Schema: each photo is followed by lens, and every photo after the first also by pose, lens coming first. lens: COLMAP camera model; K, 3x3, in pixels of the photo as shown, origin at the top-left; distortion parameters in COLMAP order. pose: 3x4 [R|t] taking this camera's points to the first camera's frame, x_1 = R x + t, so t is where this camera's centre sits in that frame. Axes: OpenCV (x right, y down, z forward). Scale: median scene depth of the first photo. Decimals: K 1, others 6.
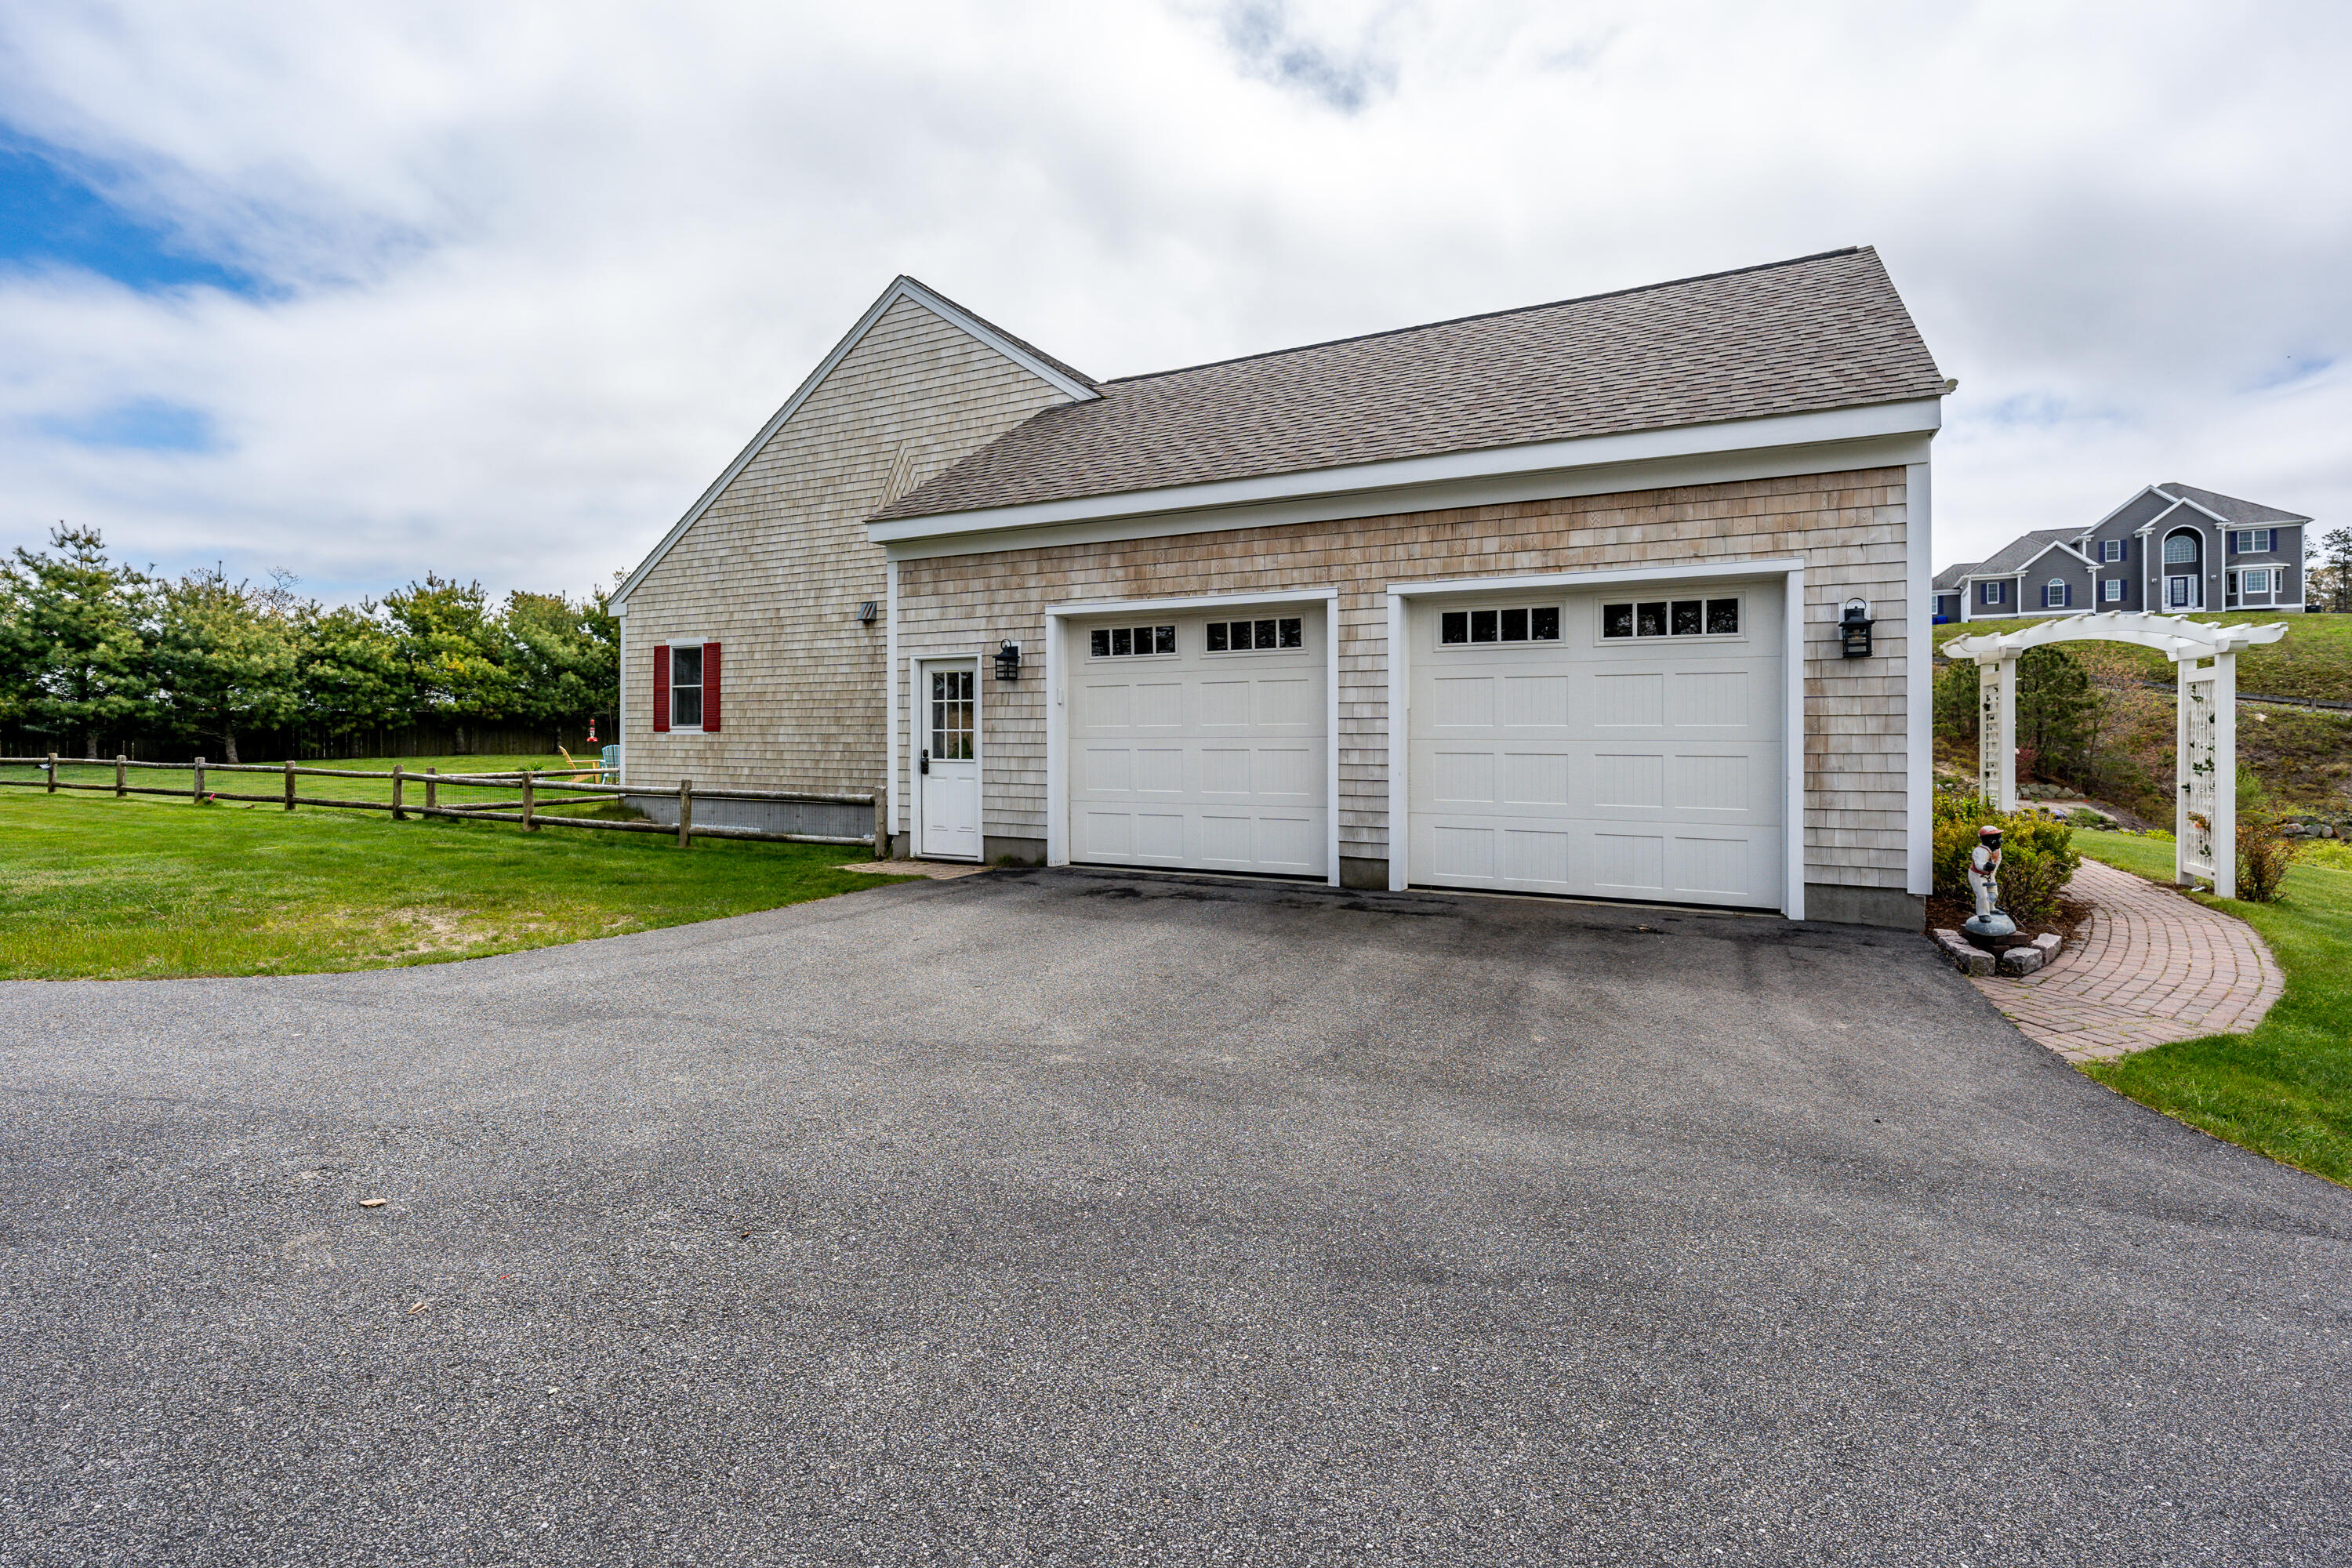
lens RADIAL K [[1065.4, 0, 1183.9], [0, 1065.4, 726.8], [0, 0, 1]] dist [0.016317, 0.000366]
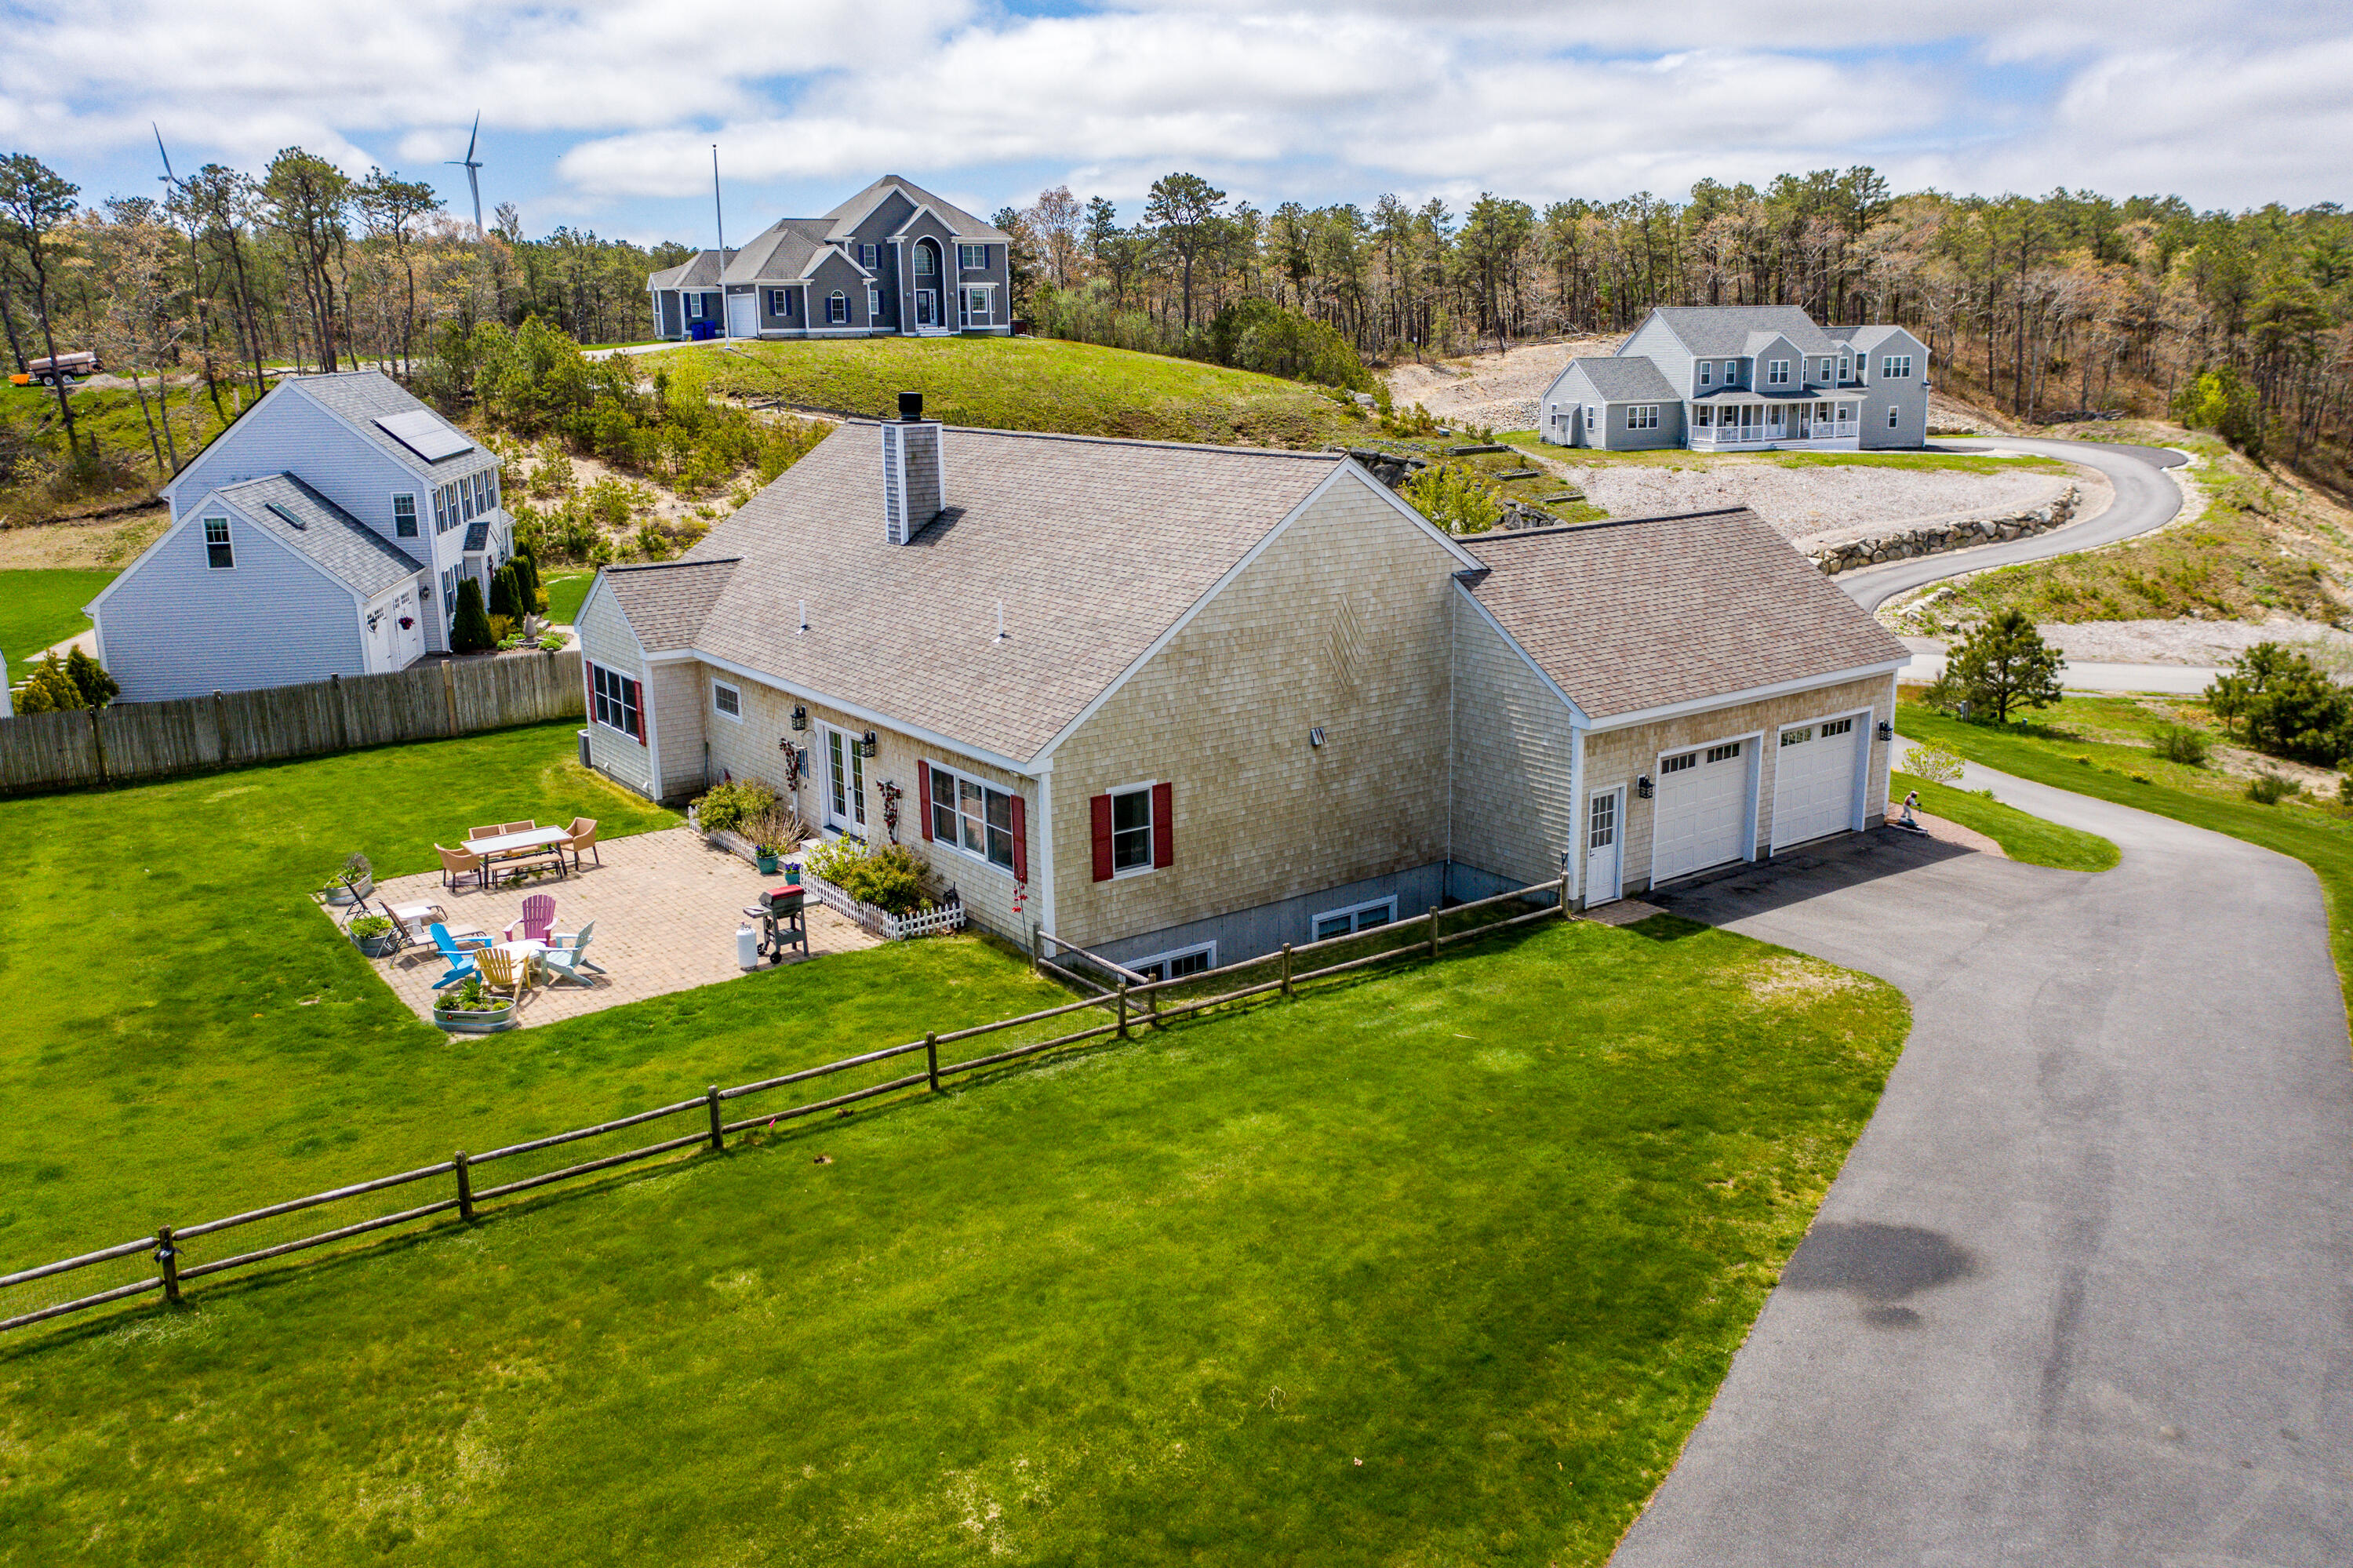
lens RADIAL K [[1912.5, 0, 1176.9], [0, 1912.5, 765.8], [0, 0, 1]] dist [-0.017716, 0.034776]
pose [[0.460095, -0.212693, 0.862018, -1.903923], [0.012889, 0.972381, 0.233045, -0.495166], [-0.887776, -0.096112, 0.450128, 0.149976]]
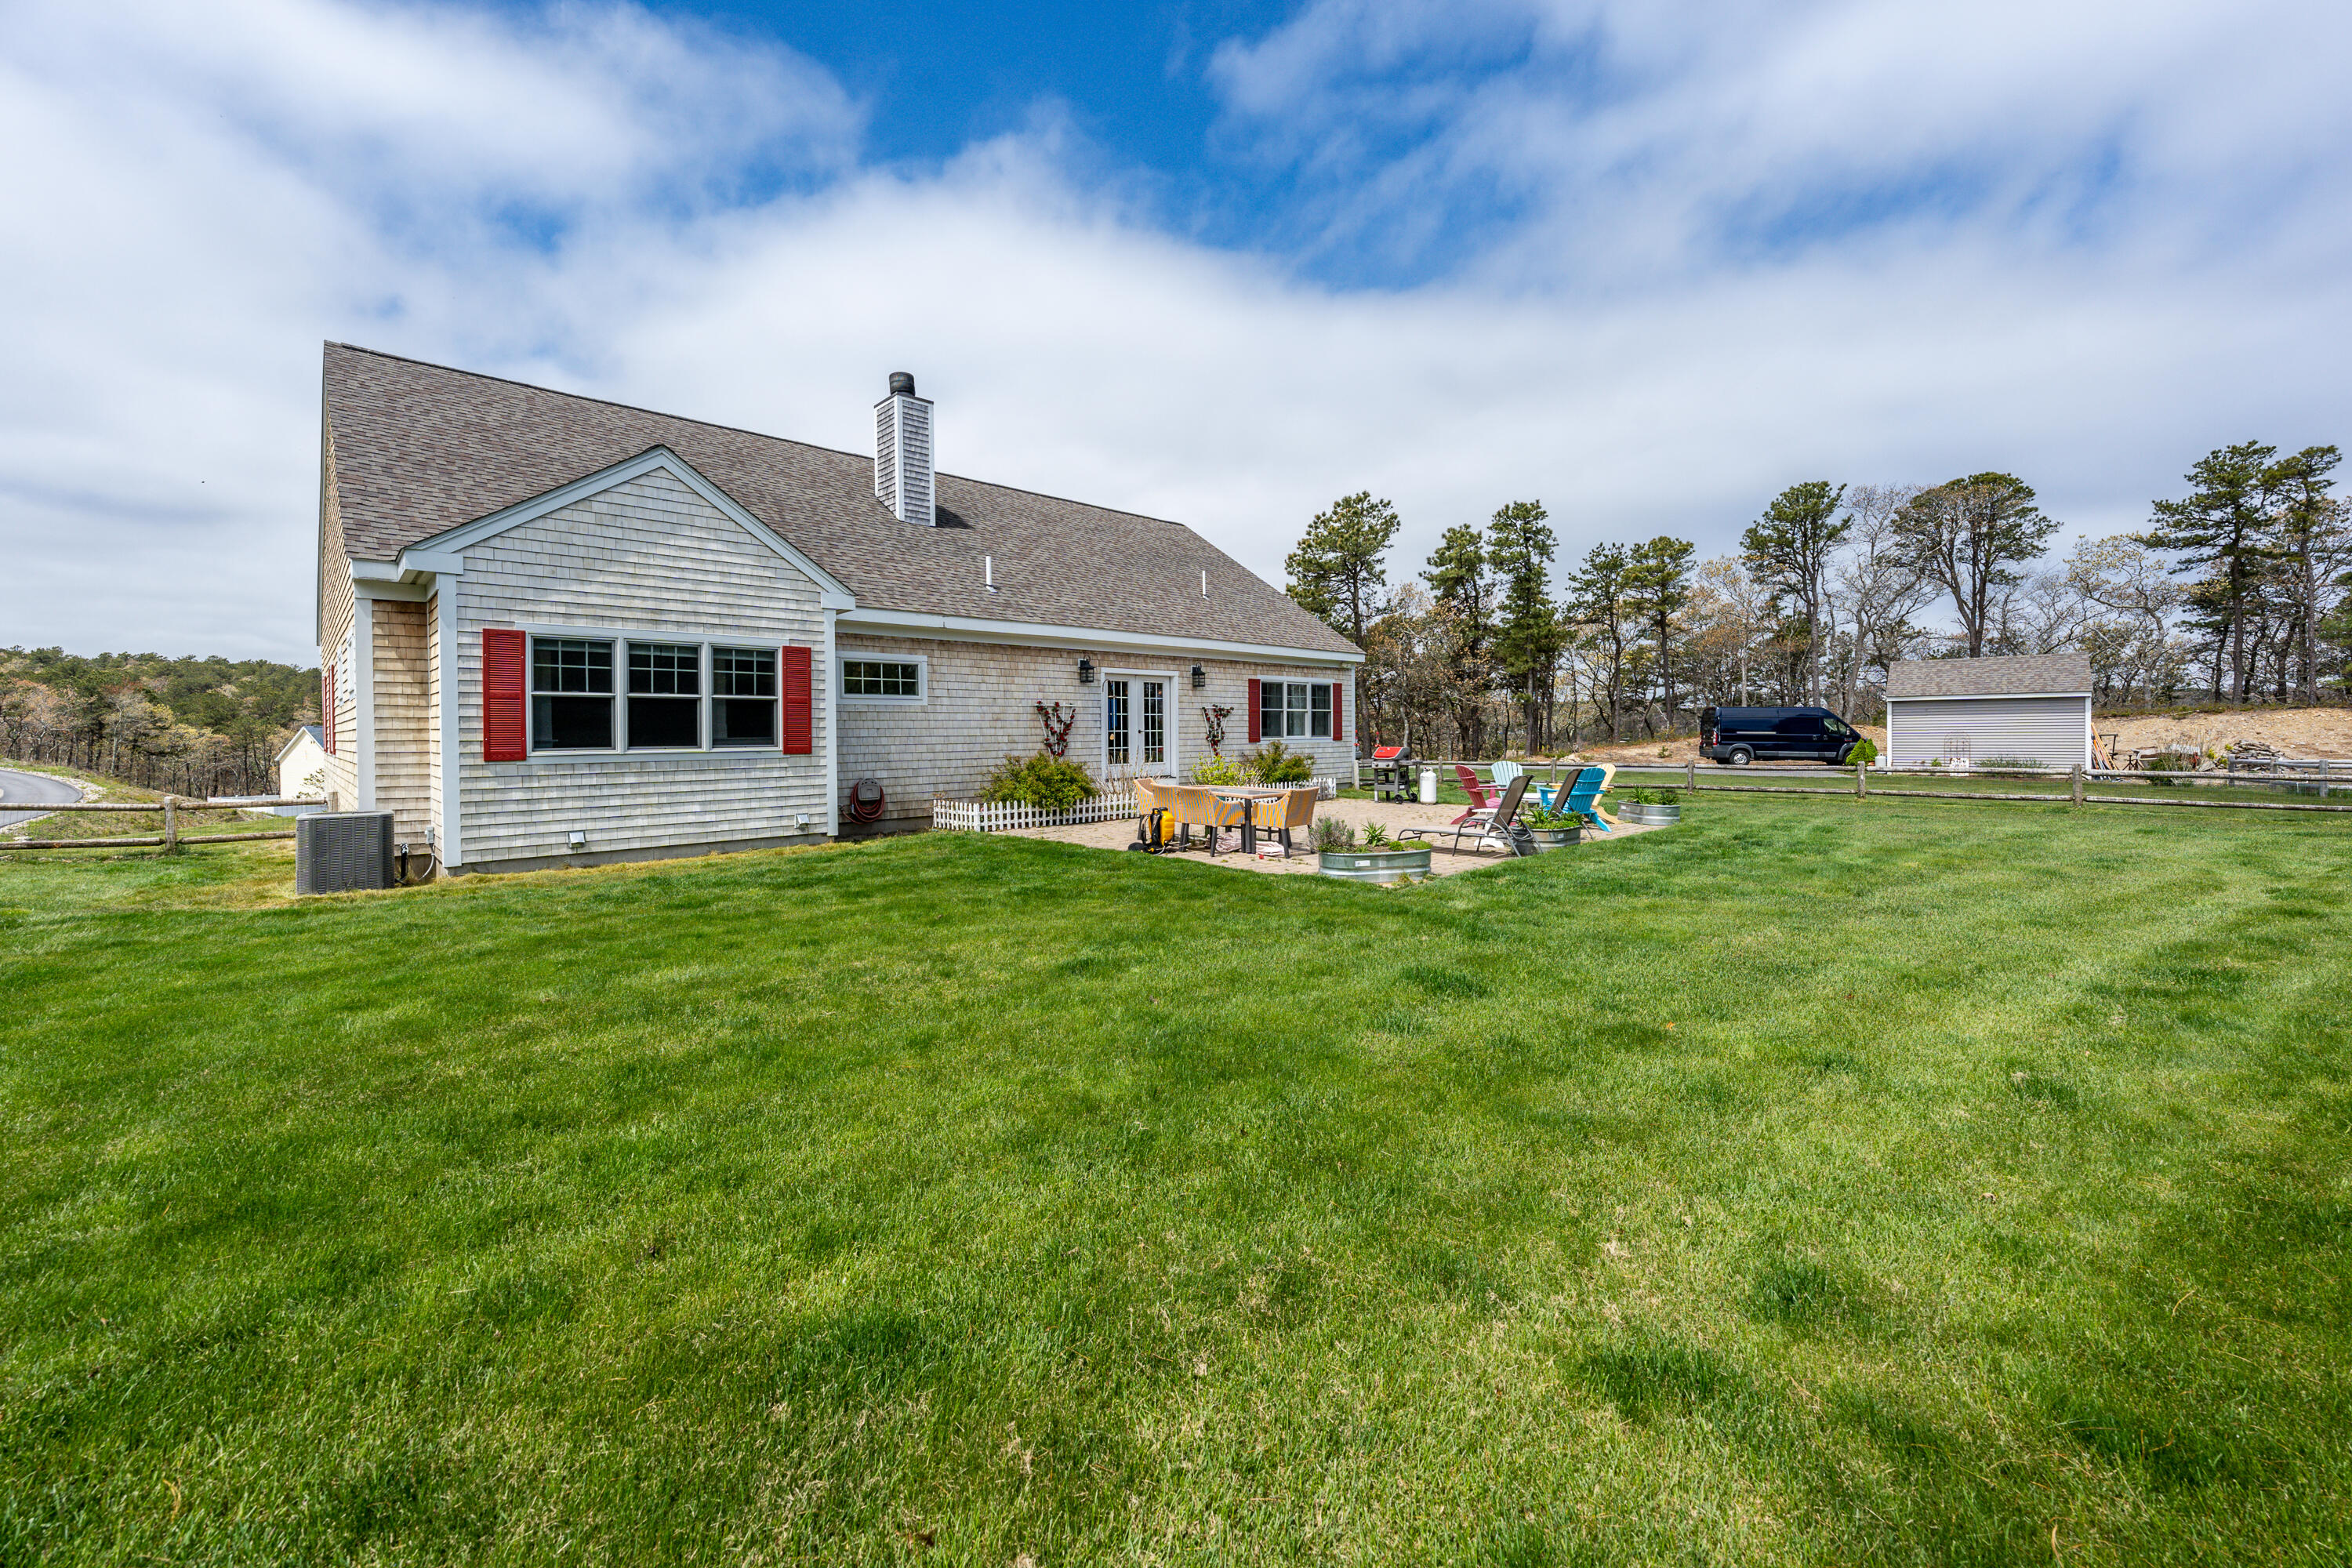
lens RADIAL K [[905.4, 0, 1171.1], [0, 905.4, 755.9], [0, 0, 1]] dist [-0.003539, 0.000071]
pose [[-0.948725, -0.001285, 0.316100, -0.685790], [0.006066, 0.999734, 0.022269, -0.002767], [-0.316045, 0.023045, -0.948464, 2.305511]]
